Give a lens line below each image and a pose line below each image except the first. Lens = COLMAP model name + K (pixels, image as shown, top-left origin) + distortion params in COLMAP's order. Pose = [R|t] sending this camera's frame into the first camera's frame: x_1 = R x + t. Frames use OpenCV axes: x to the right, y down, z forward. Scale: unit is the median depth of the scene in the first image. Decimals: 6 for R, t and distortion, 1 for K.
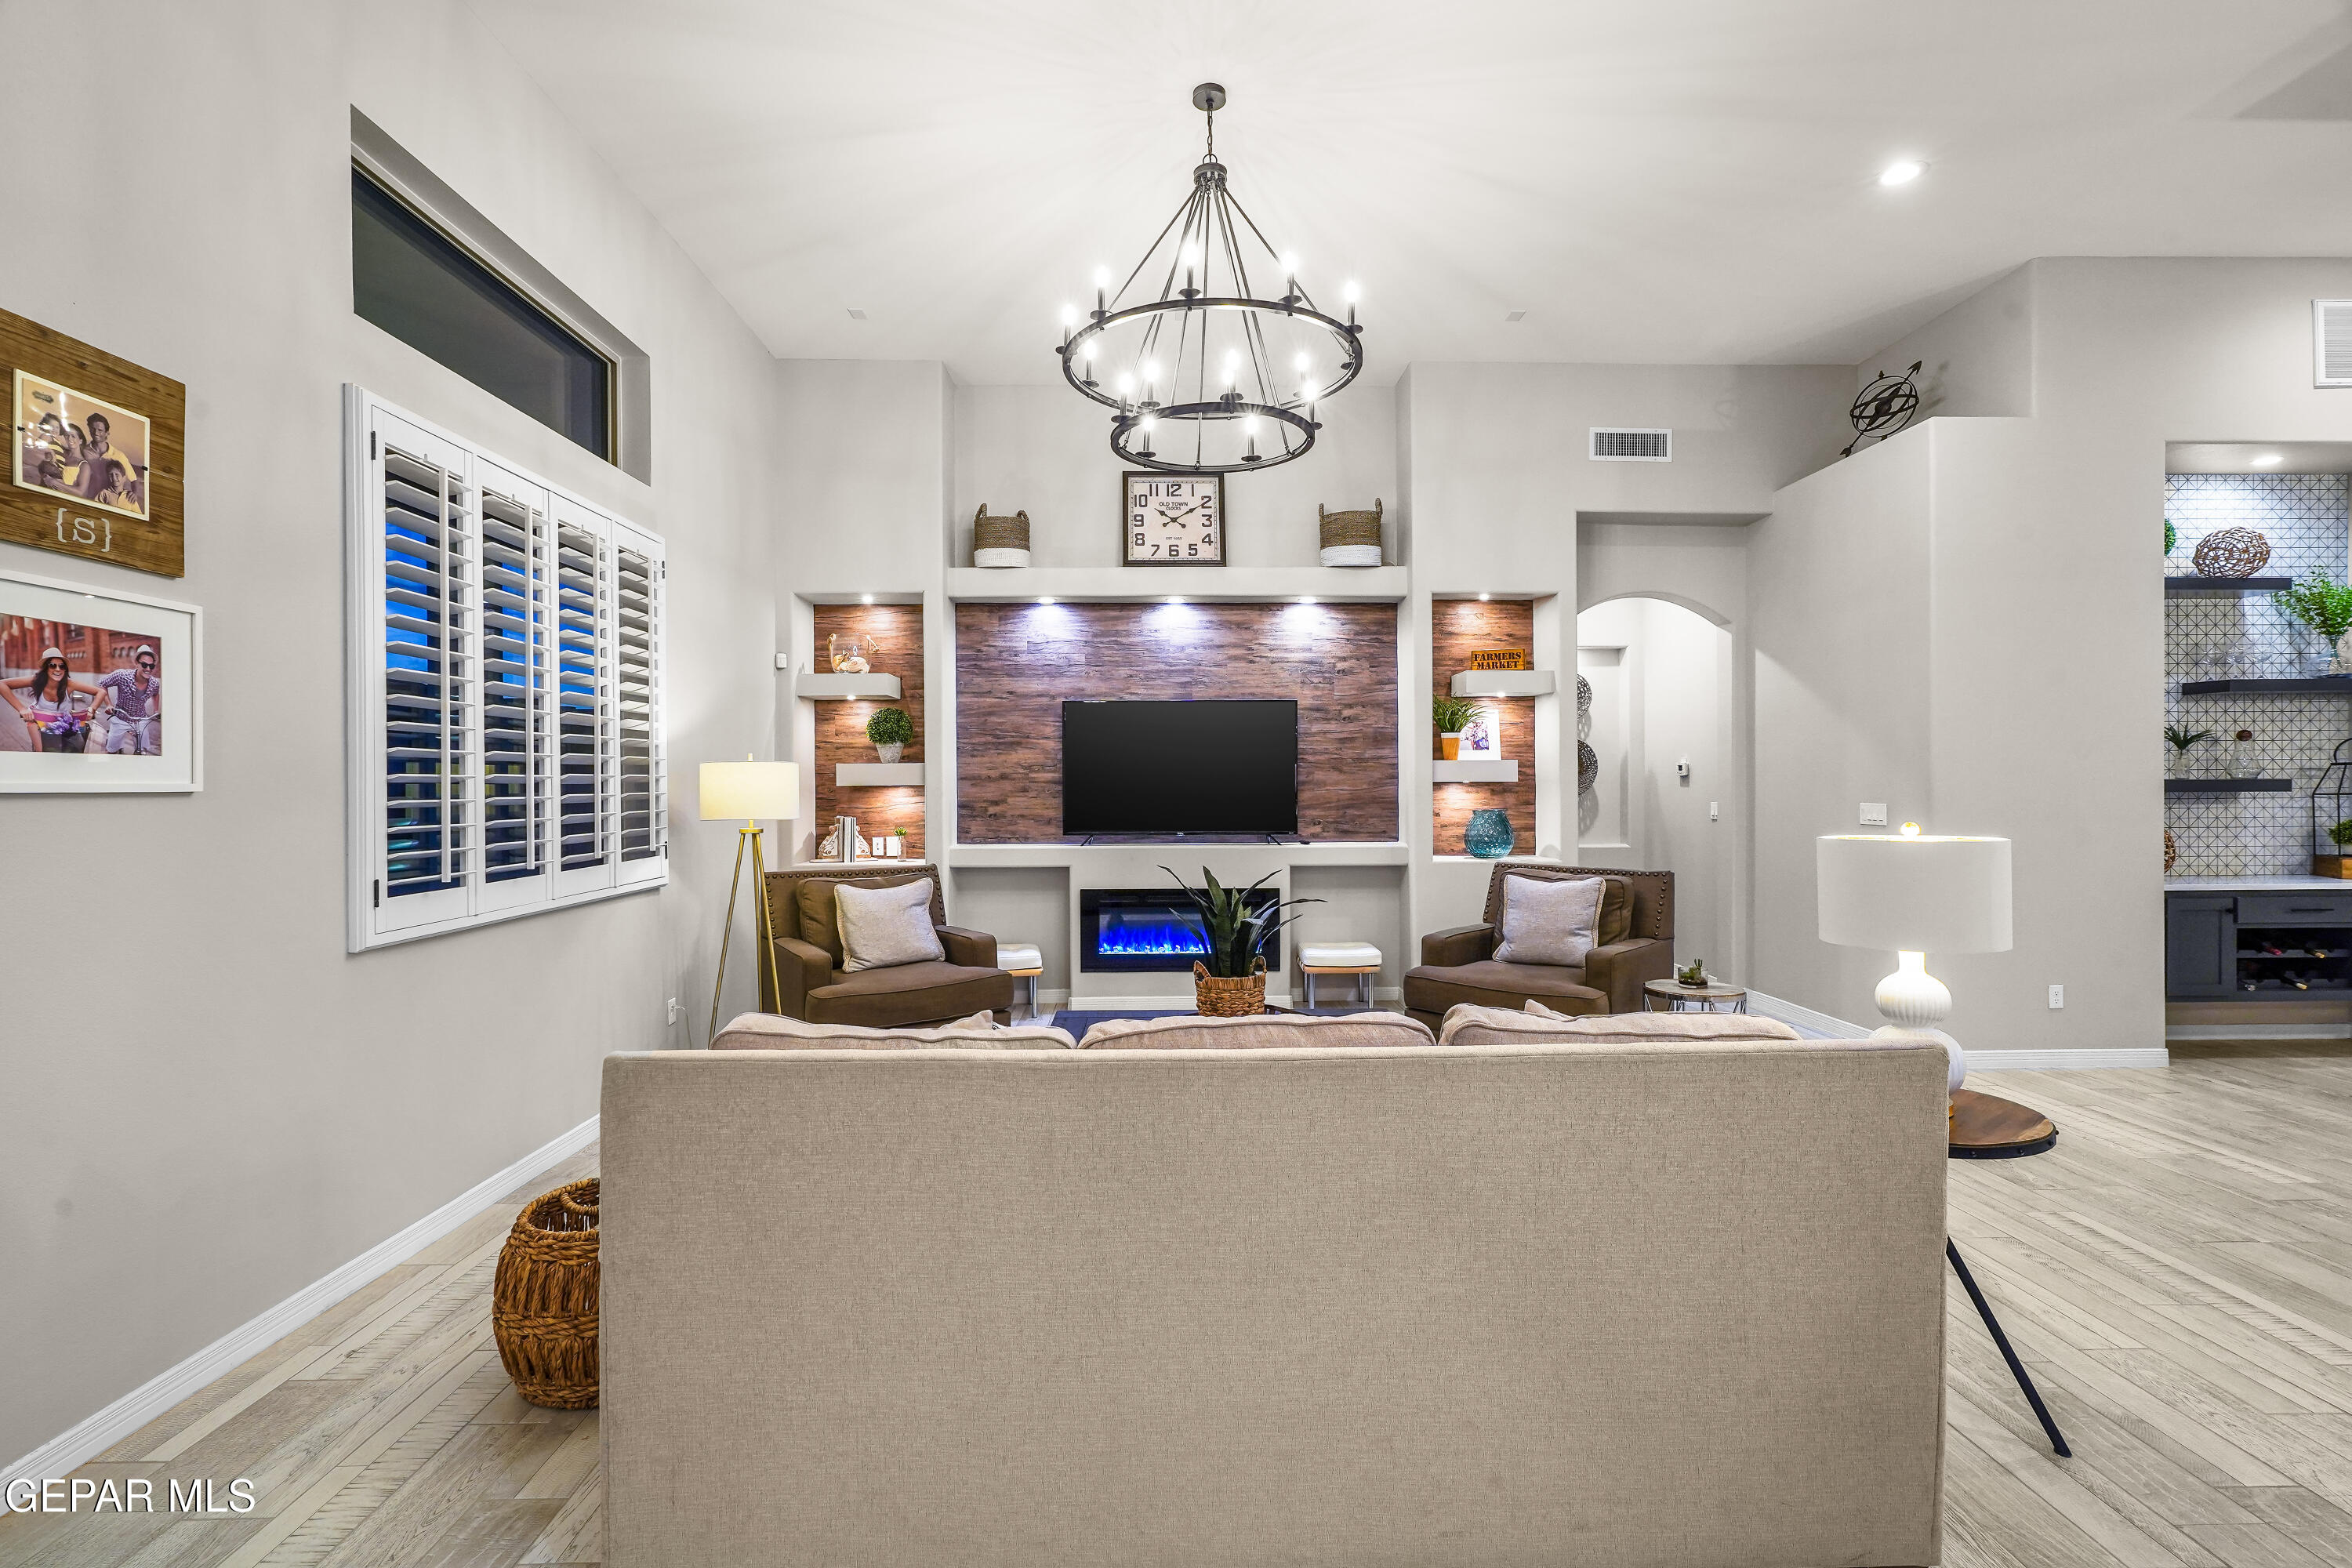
lens RADIAL K [[1069.1, 0, 1165.6], [0, 1069.1, 789.9], [0, 0, 1]] dist [-0.011138, 0.005265]
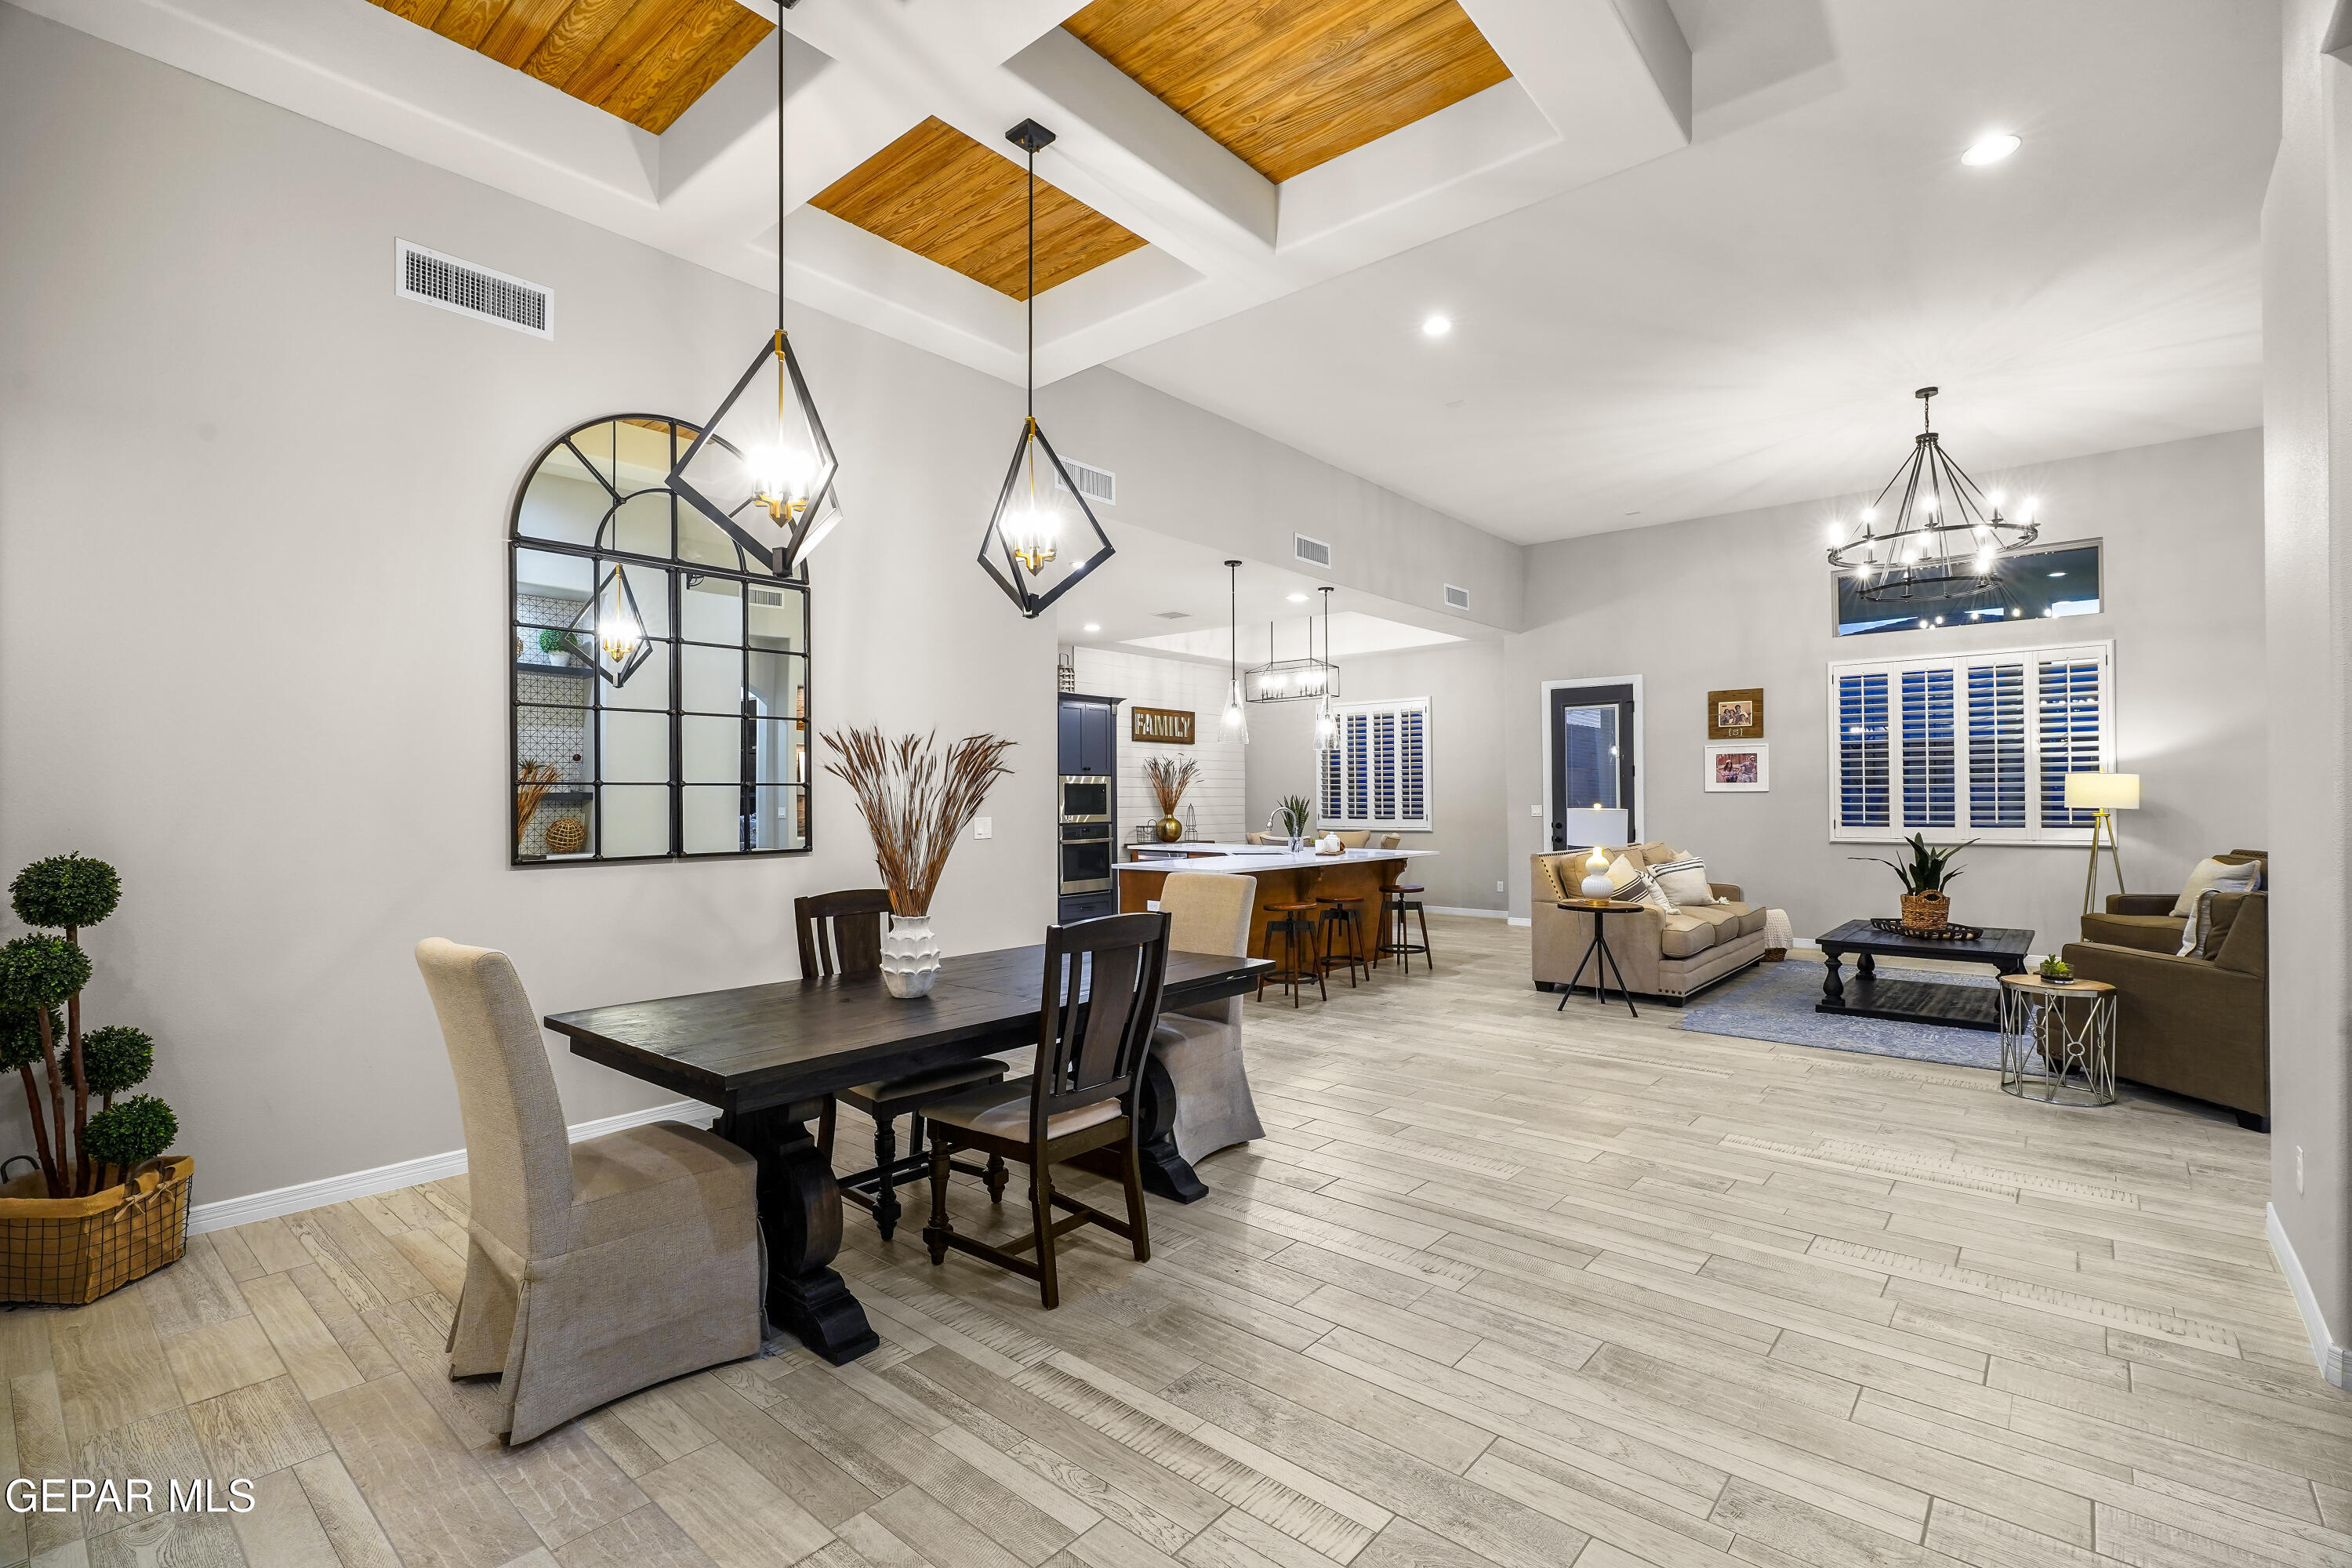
lens RADIAL K [[1069.1, 0, 1162.0], [0, 1069.1, 795.1], [0, 0, 1]] dist [-0.011138, 0.005265]
pose [[-0.671851, 0.003722, -0.740677, 1.462524], [0.002379, 0.999993, 0.002867, -0.000431], [0.740682, 0.000164, -0.671855, 0.836234]]
